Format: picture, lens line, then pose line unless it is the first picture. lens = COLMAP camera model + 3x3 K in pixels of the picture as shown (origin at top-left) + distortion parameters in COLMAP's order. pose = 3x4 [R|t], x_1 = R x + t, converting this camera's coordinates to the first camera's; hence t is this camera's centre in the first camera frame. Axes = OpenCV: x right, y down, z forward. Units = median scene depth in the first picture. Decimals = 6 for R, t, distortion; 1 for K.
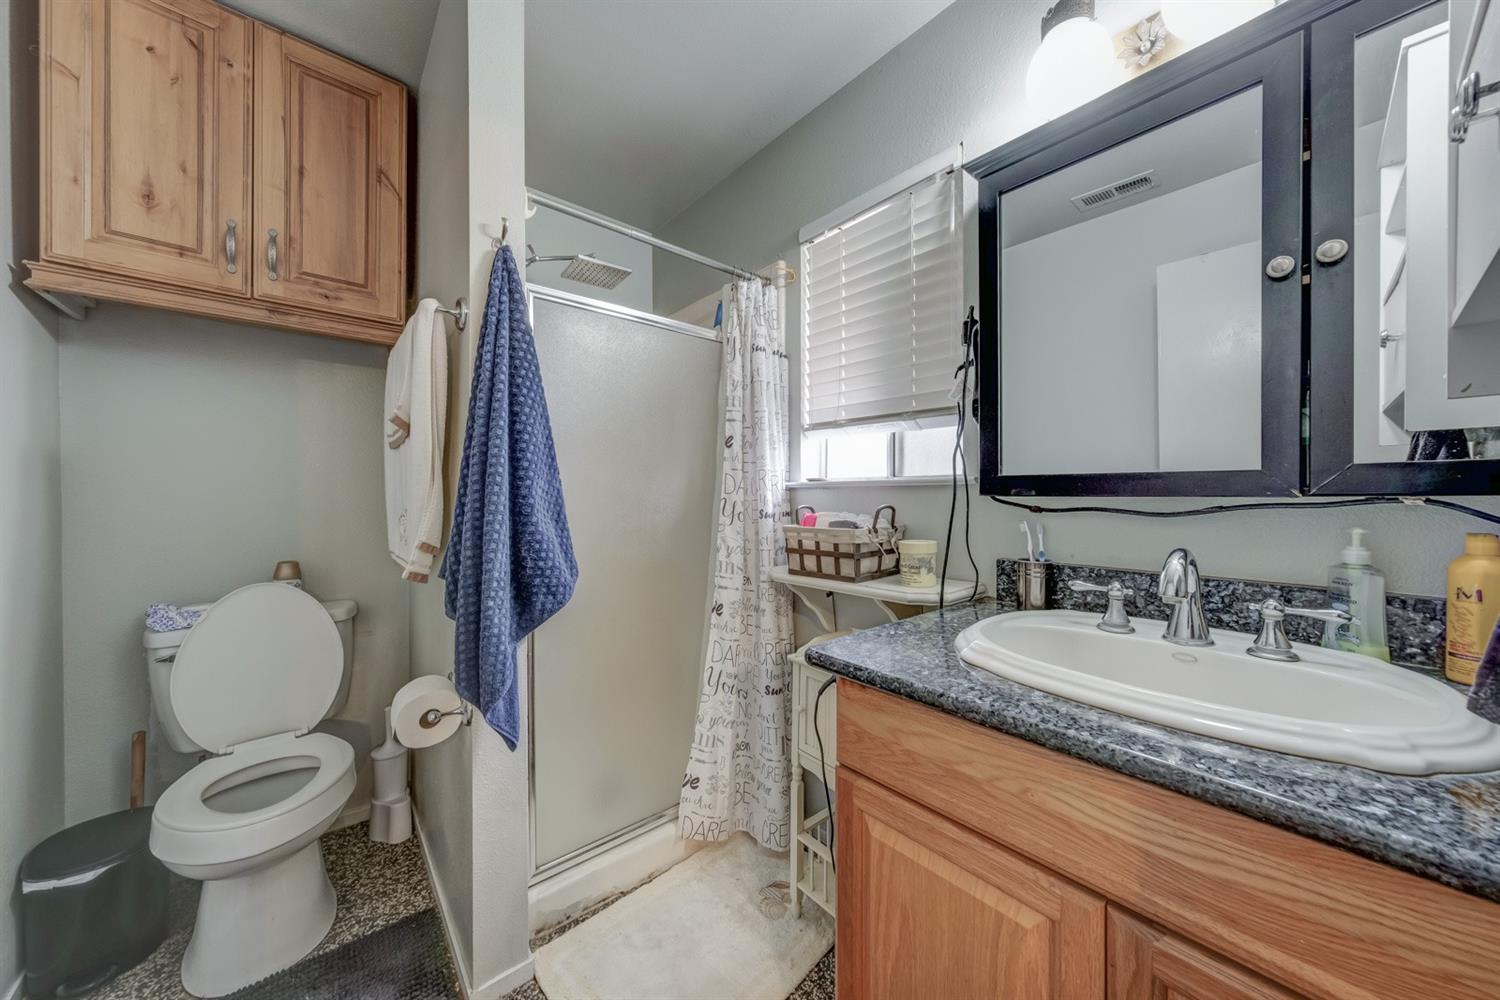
lens RADIAL K [[515.8, 0, 749.7], [0, 515.8, 491.6], [0, 0, 1]] dist [-0.003243, 0.000528]
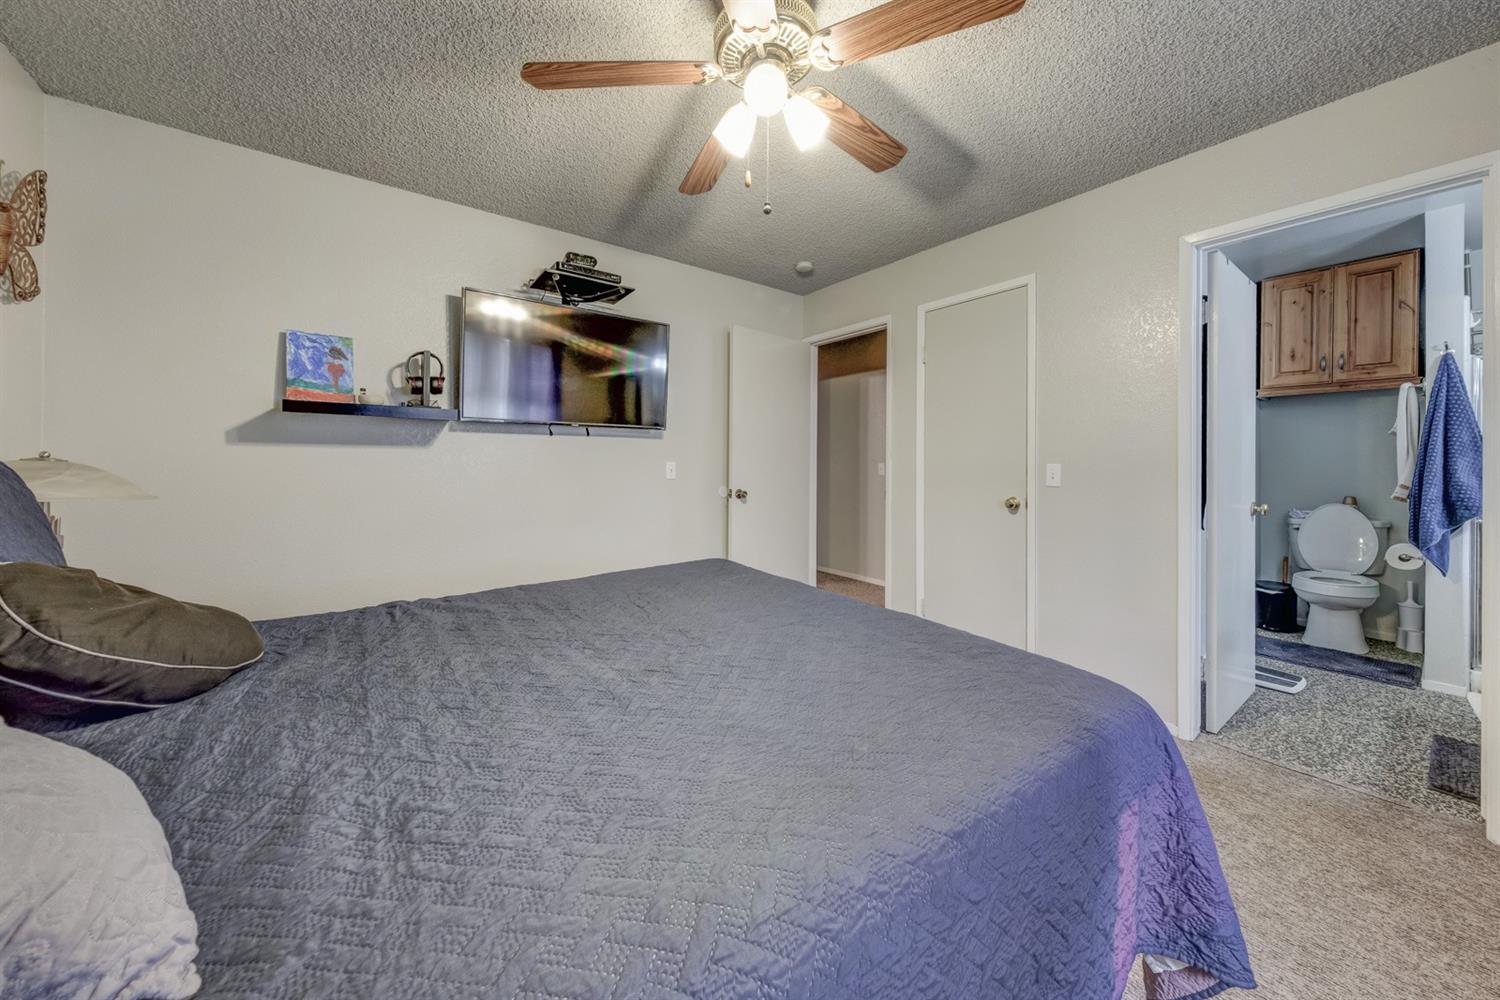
lens RADIAL K [[515.8, 0, 781.3], [0, 515.8, 462.4], [0, 0, 1]] dist [-0.003243, 0.000528]
pose [[-0.044538, 0.001318, -0.999007, 1.584270], [-0.008724, 0.999960, 0.001708, 0.014062], [0.998970, 0.008792, -0.044524, -1.495955]]
